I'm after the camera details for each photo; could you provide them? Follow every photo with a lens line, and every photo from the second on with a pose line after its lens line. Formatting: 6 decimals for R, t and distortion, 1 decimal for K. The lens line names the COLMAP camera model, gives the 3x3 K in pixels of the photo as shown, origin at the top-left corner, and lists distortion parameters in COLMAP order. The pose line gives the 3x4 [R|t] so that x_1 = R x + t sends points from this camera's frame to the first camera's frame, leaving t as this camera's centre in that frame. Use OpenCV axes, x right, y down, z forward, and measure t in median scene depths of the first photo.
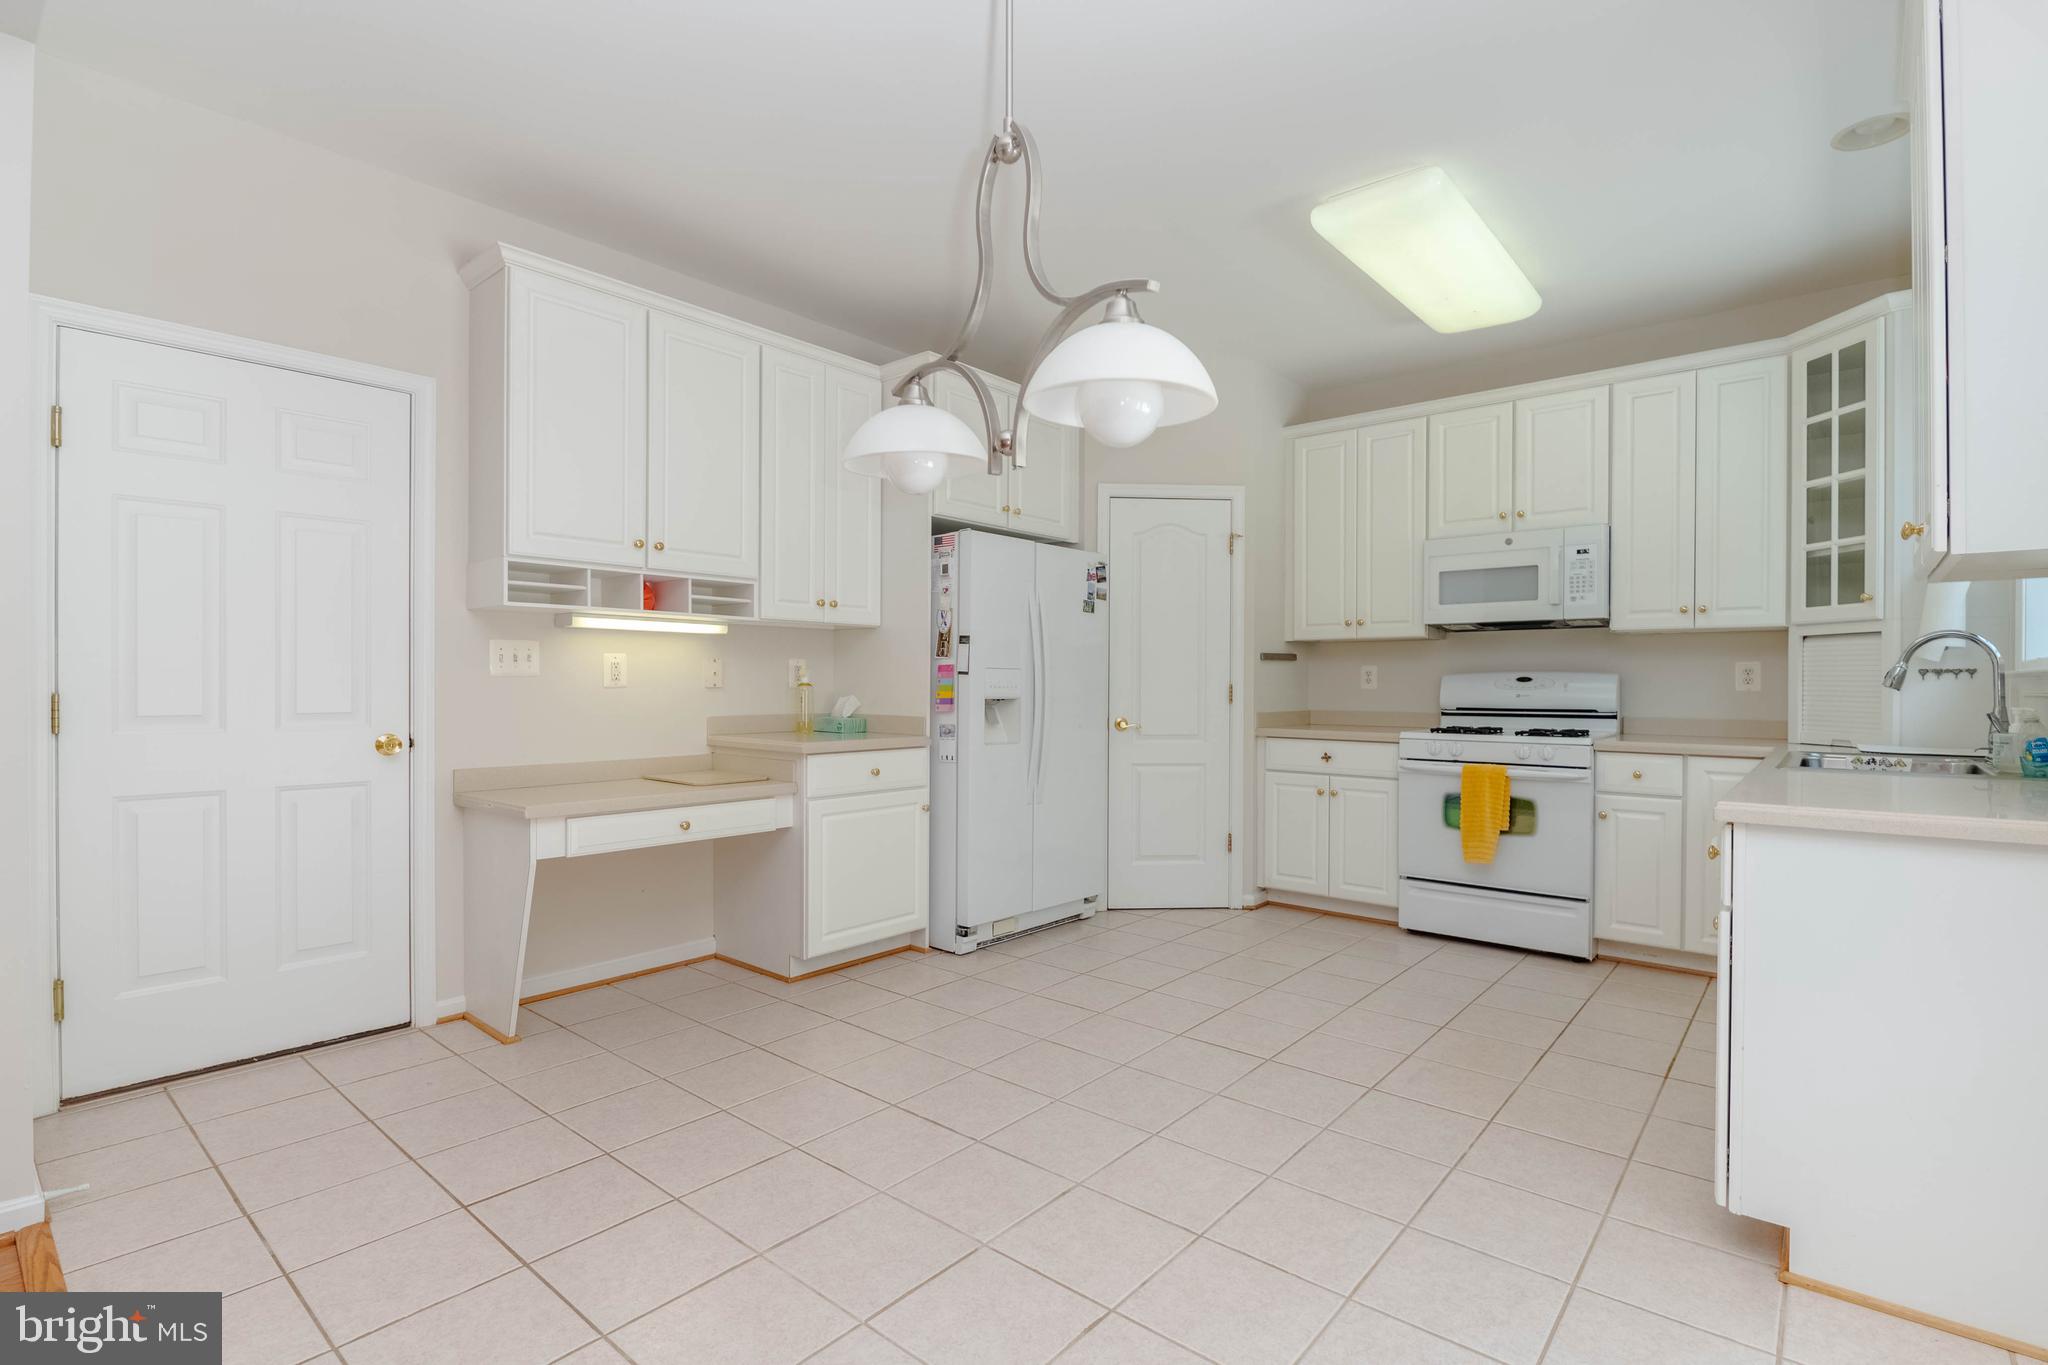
lens RADIAL K [[965.0, 0, 1035.0], [0, 965.0, 687.2], [0, 0, 1]] dist [-0.002080, -0.004035]
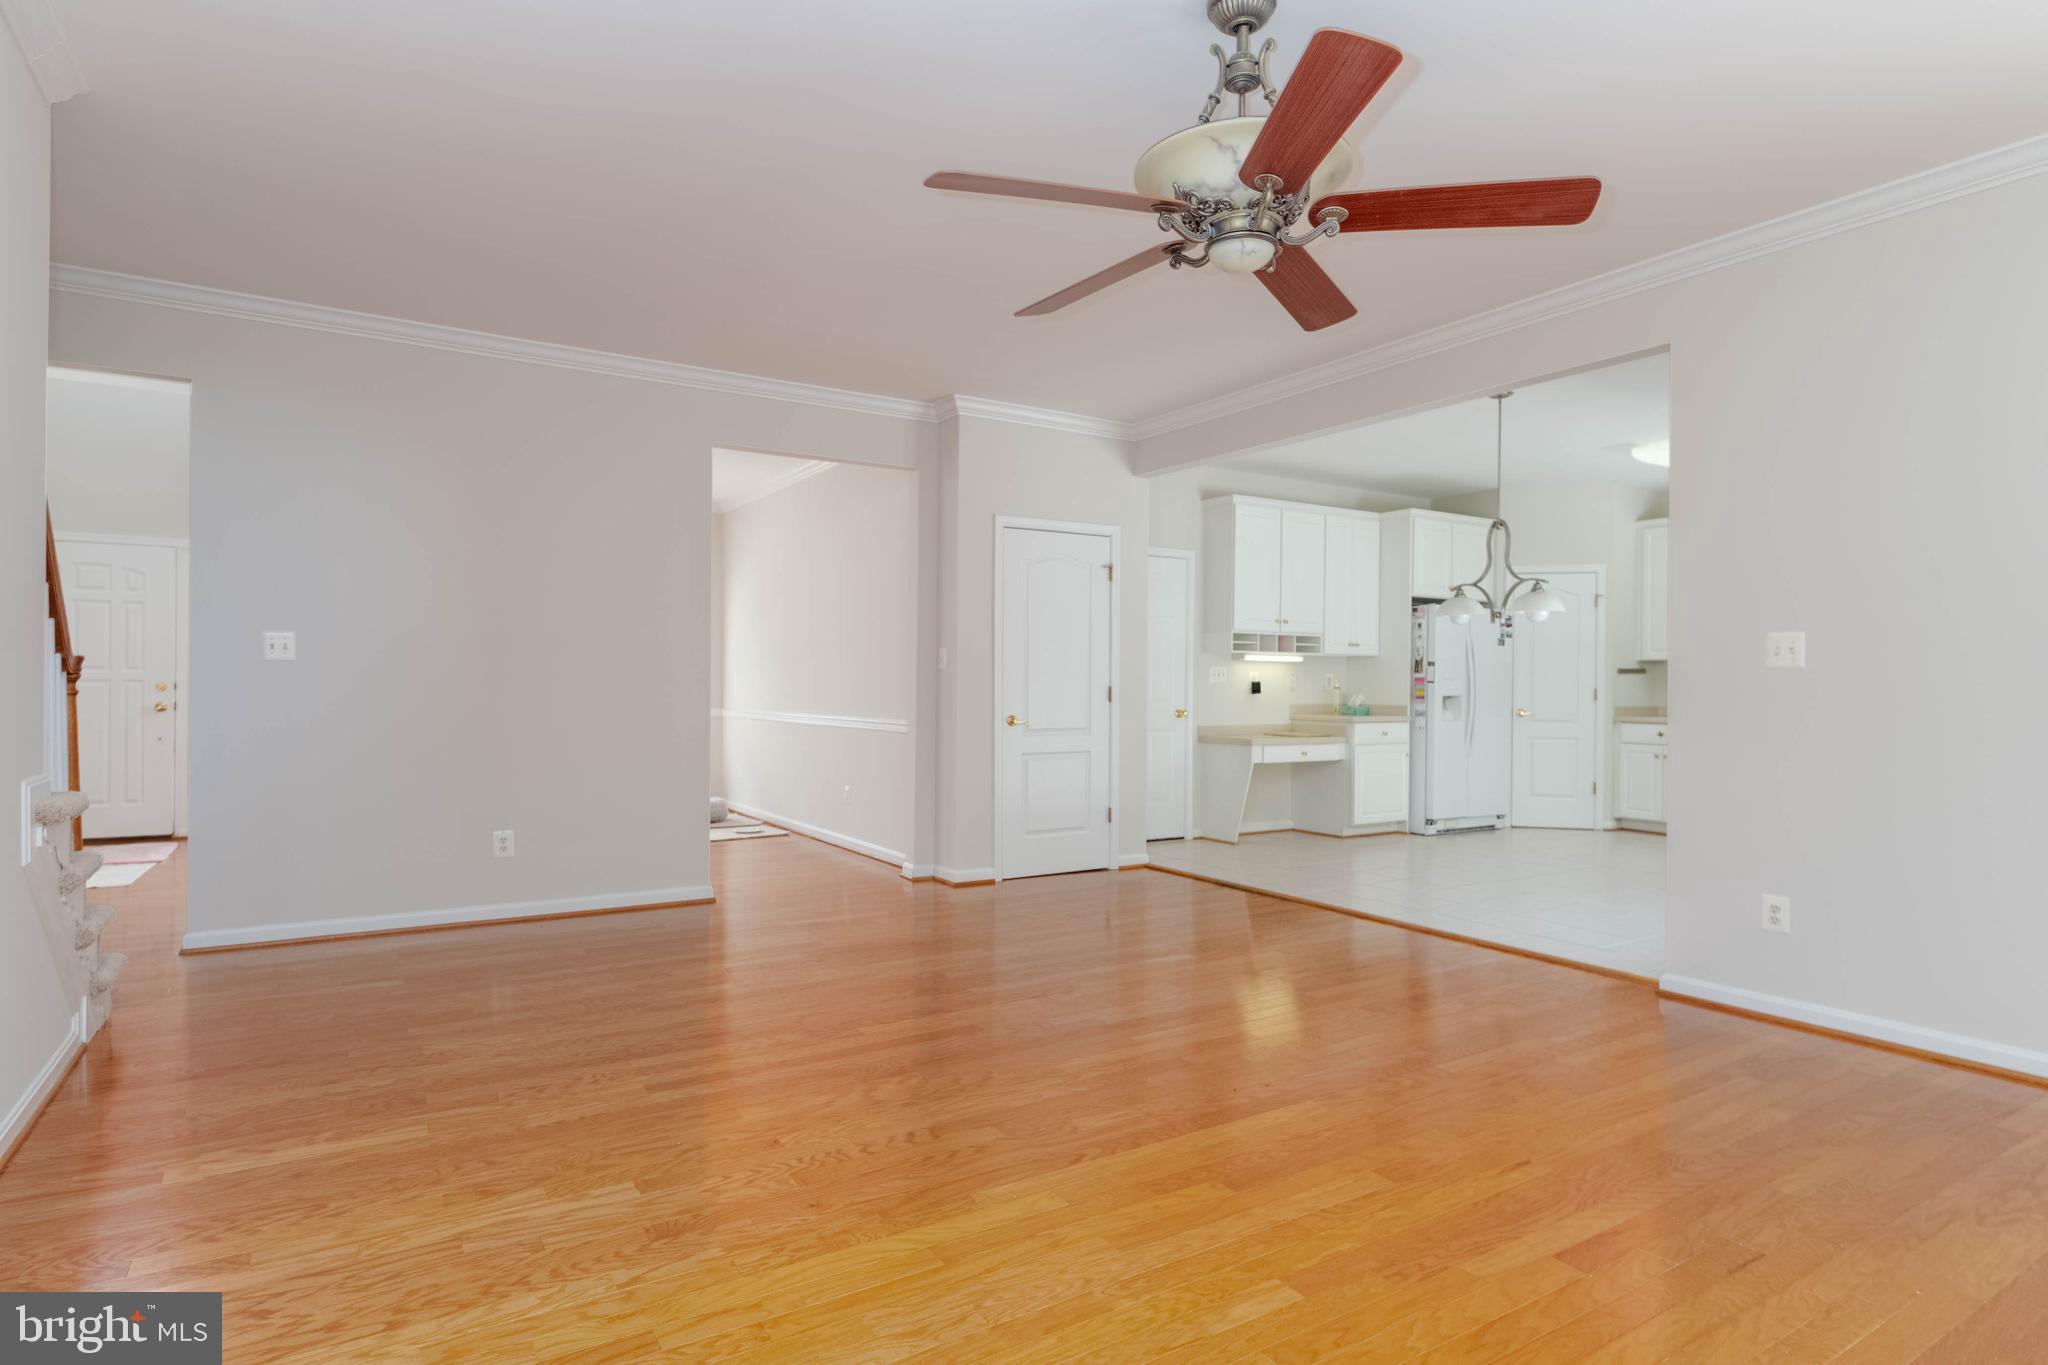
lens RADIAL K [[1097.2, 0, 1028.7], [0, 1097.2, 684.3], [0, 0, 1]] dist [0.002165, -0.002581]
pose [[0.952610, 0.003668, -0.304173, -0.165442], [-0.005095, 0.999979, -0.003899, 0.001845], [0.304152, 0.005264, 0.952609, -1.213714]]
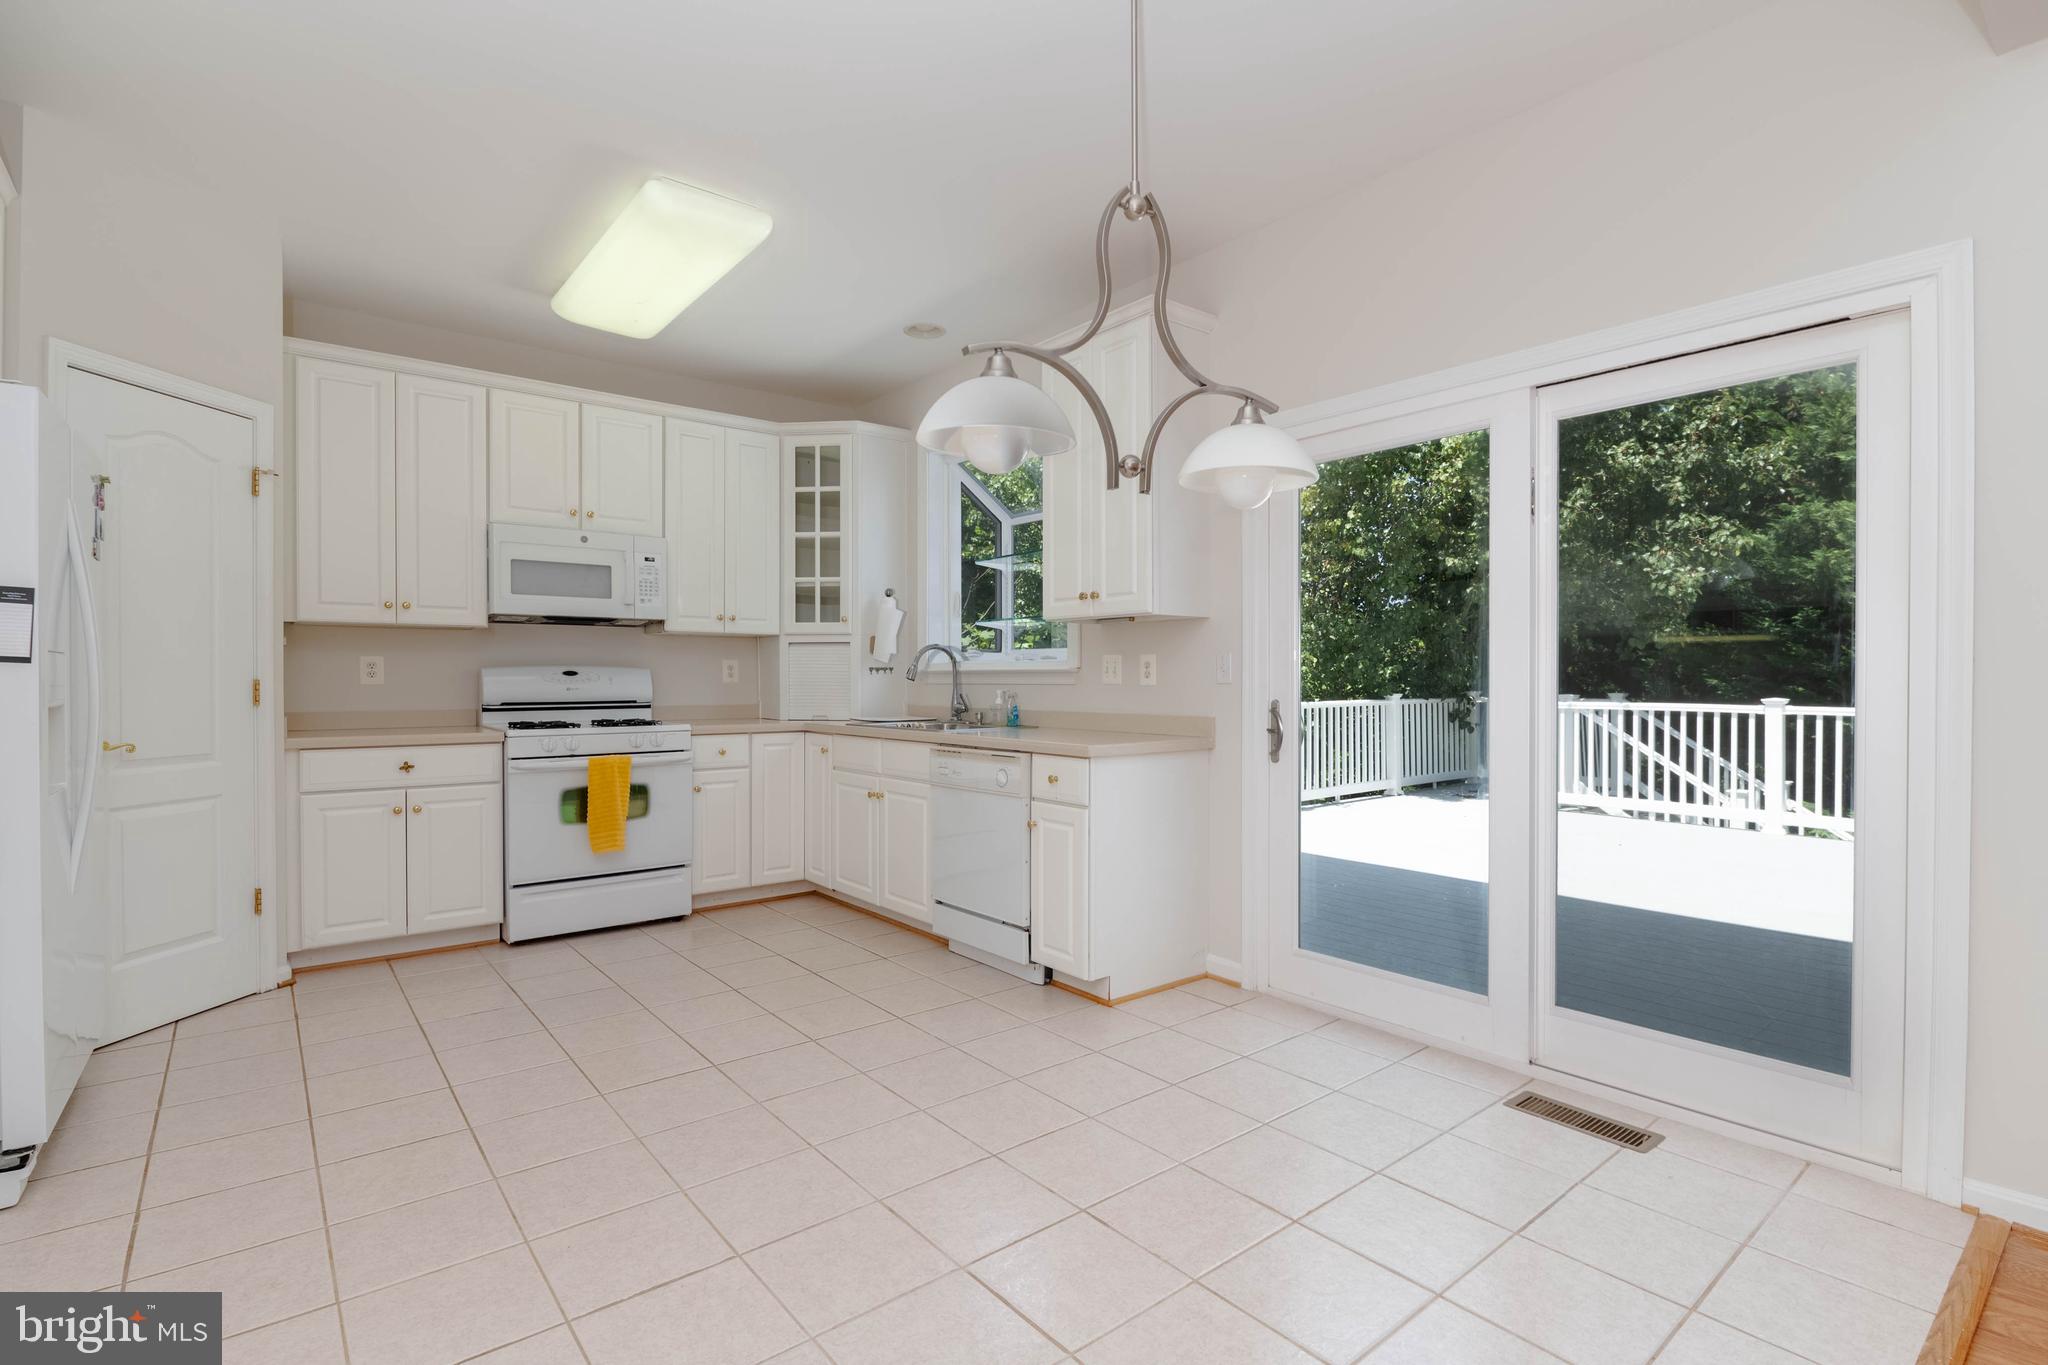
lens RADIAL K [[965.0, 0, 1038.6], [0, 965.0, 687.6], [0, 0, 1]] dist [-0.002080, -0.004035]
pose [[0.180202, -0.012336, 0.983552, -0.469282], [0.005373, 0.999919, 0.011557, -0.002215], [-0.983615, 0.003203, 0.180254, 0.364819]]
